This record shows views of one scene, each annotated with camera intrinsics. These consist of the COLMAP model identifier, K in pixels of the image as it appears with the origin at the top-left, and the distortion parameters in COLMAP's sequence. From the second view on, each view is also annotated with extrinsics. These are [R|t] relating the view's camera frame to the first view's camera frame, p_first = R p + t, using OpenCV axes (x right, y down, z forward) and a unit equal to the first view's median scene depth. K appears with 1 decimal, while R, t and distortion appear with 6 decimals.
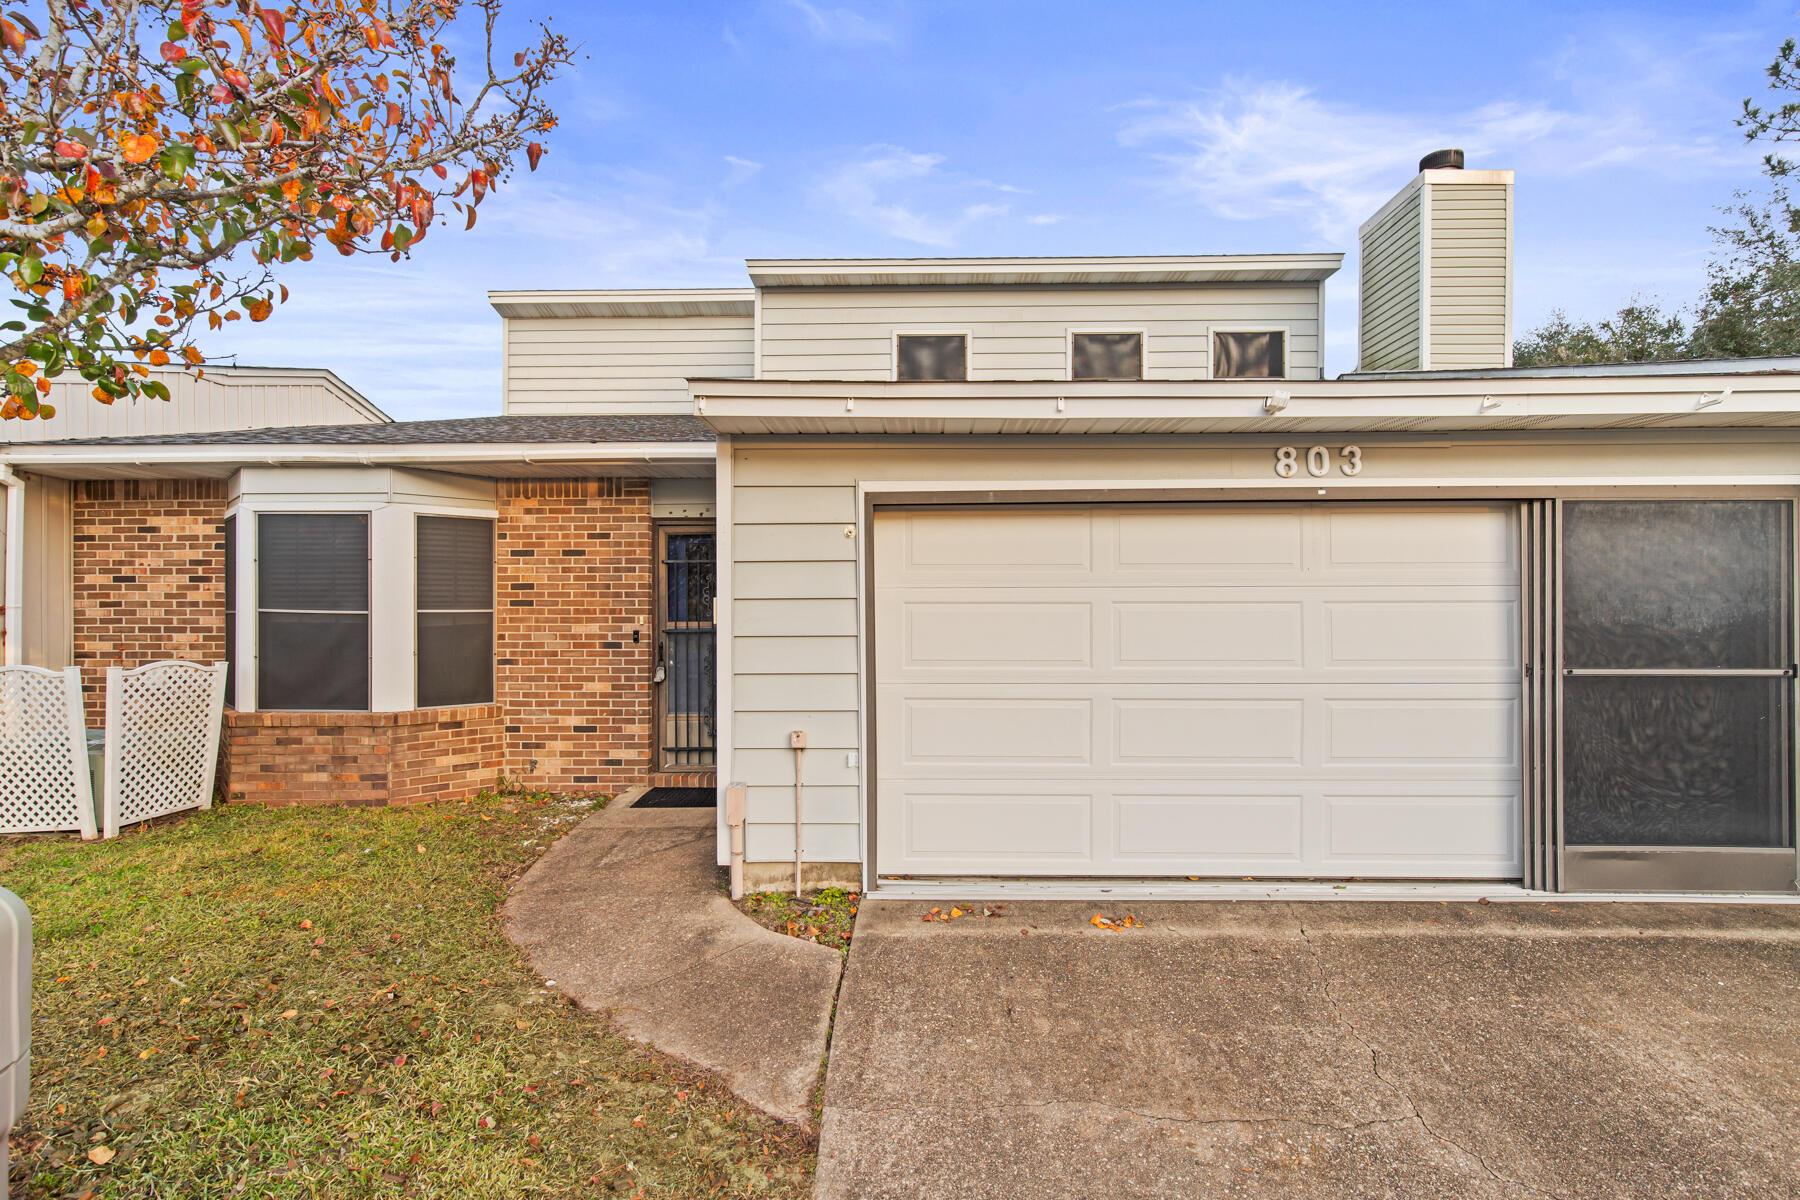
lens RADIAL K [[872.5, 0, 900.3], [0, 872.5, 604.9], [0, 0, 1]] dist [0.000650, -0.000414]
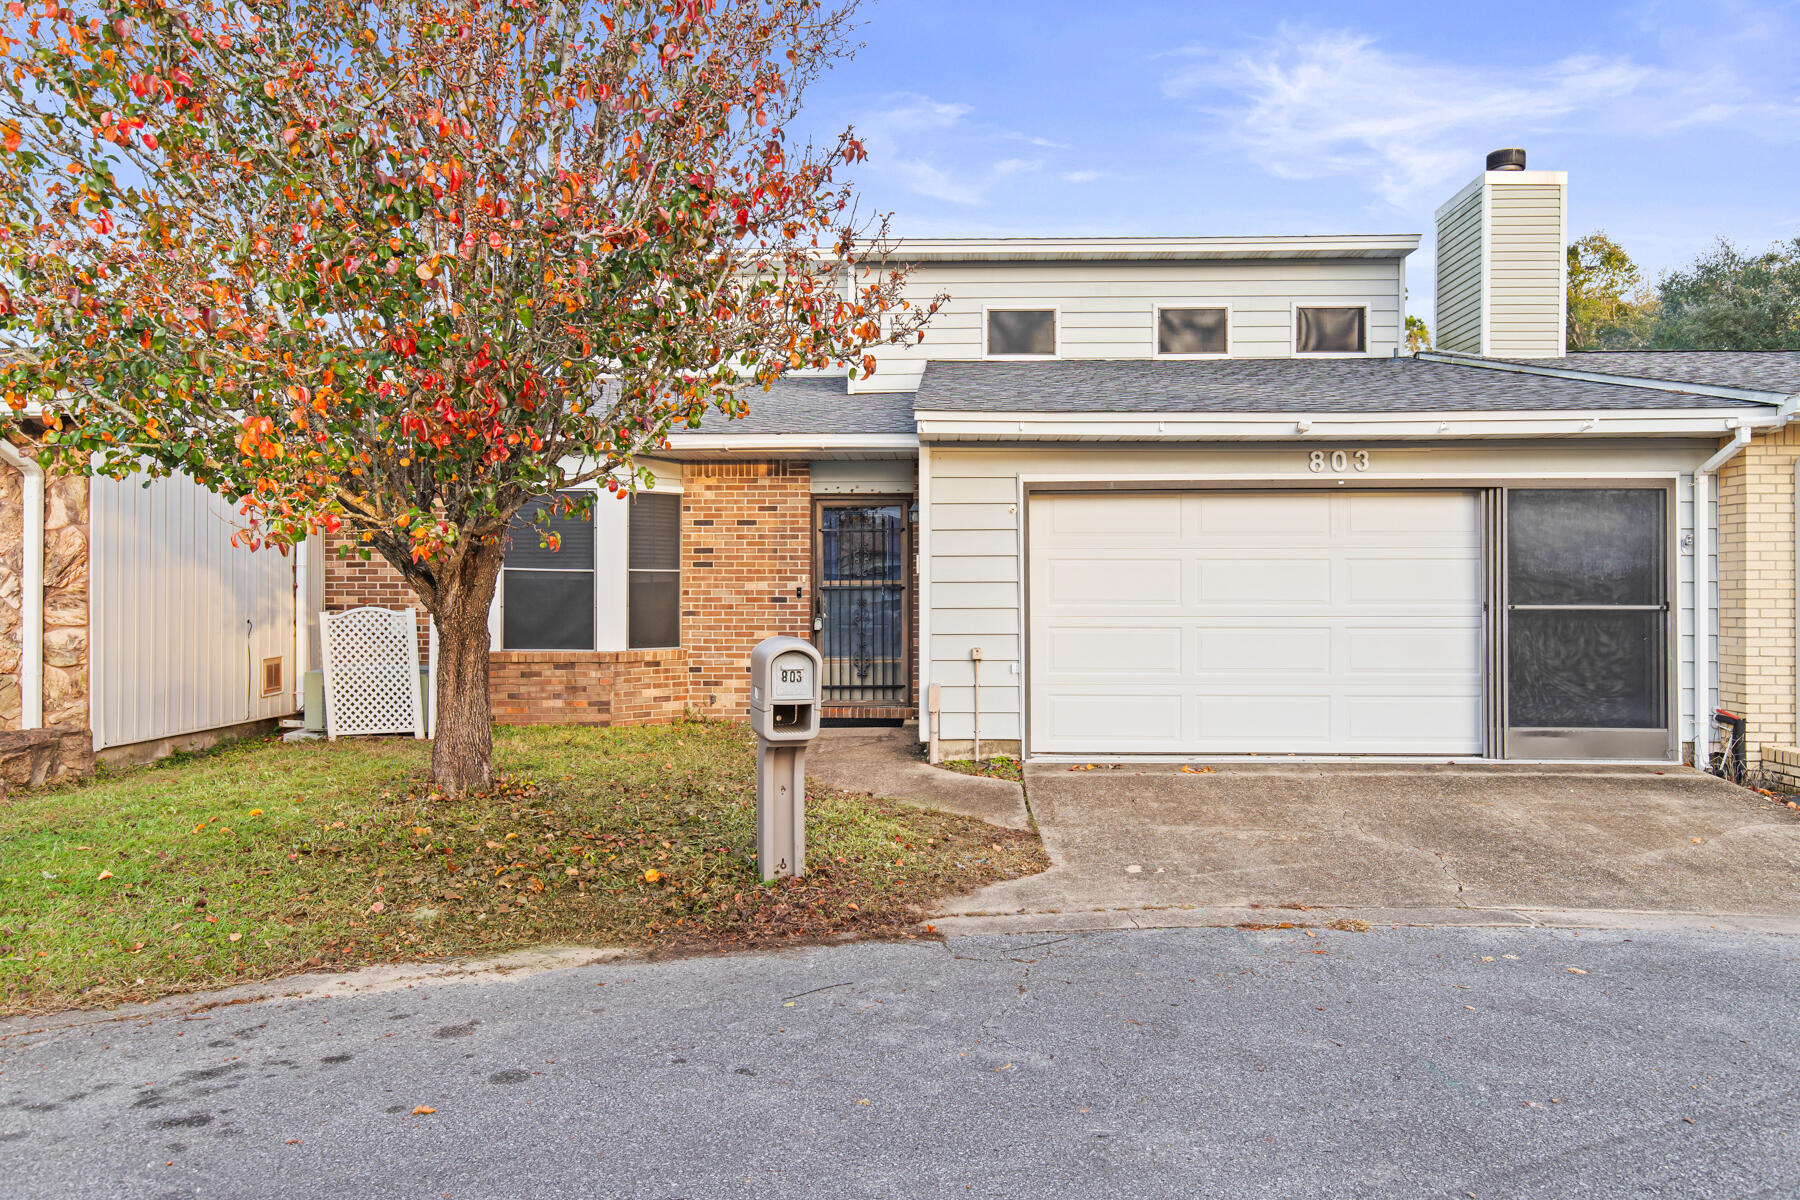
lens RADIAL K [[1187.9, 0, 901.0], [0, 1187.9, 579.1], [0, 0, 1]] dist [0.002790, -0.000386]
pose [[0.999963, 0.002239, -0.008247, -0.155603], [-0.002319, 0.999950, -0.009712, 0.034897], [0.008224, 0.009731, 0.999919, -0.659651]]
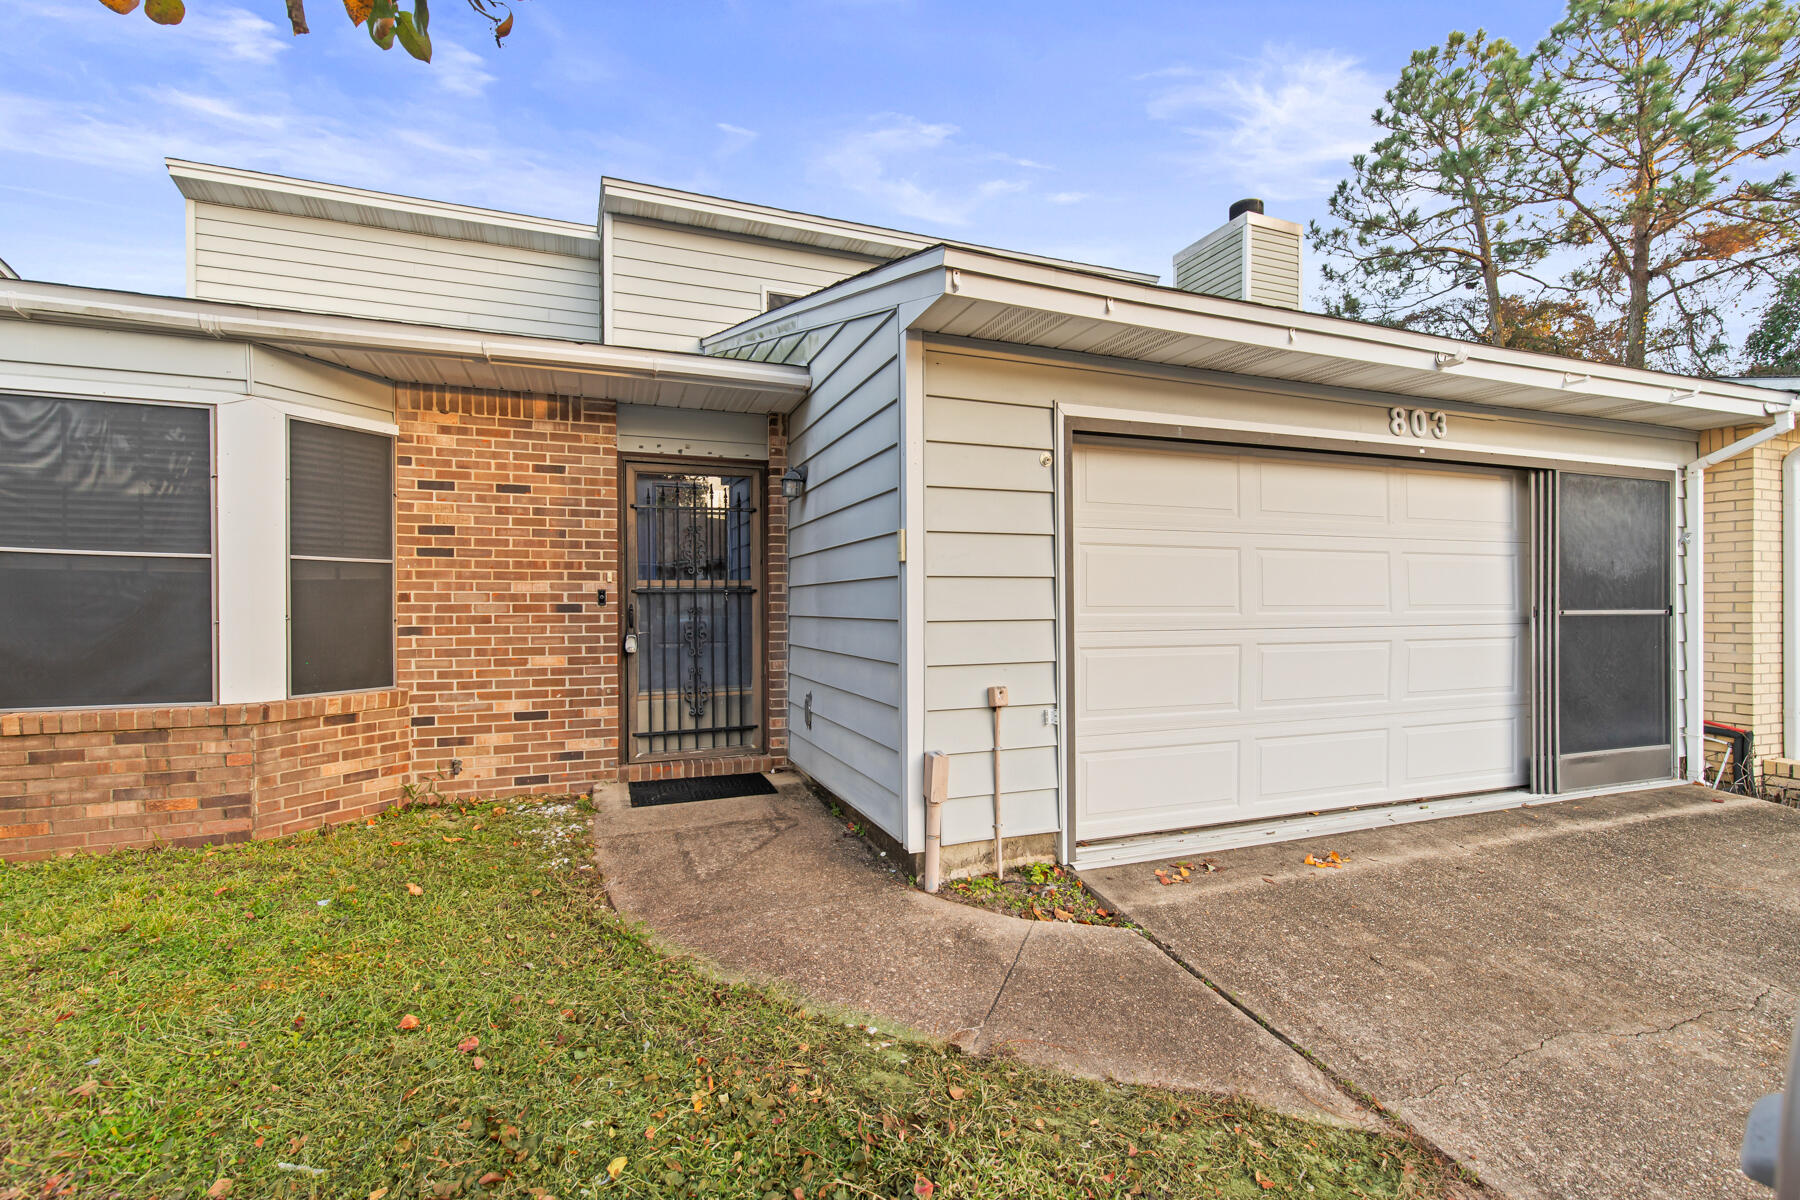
lens RADIAL K [[824.7, 0, 909.3], [0, 824.7, 606.7], [0, 0, 1]] dist [0.008535, -0.001318]
pose [[0.919185, -0.001621, 0.393822, -0.356683], [-0.000974, 0.999979, 0.006390, 0.041653], [-0.393824, -0.006257, 0.919164, 0.197702]]
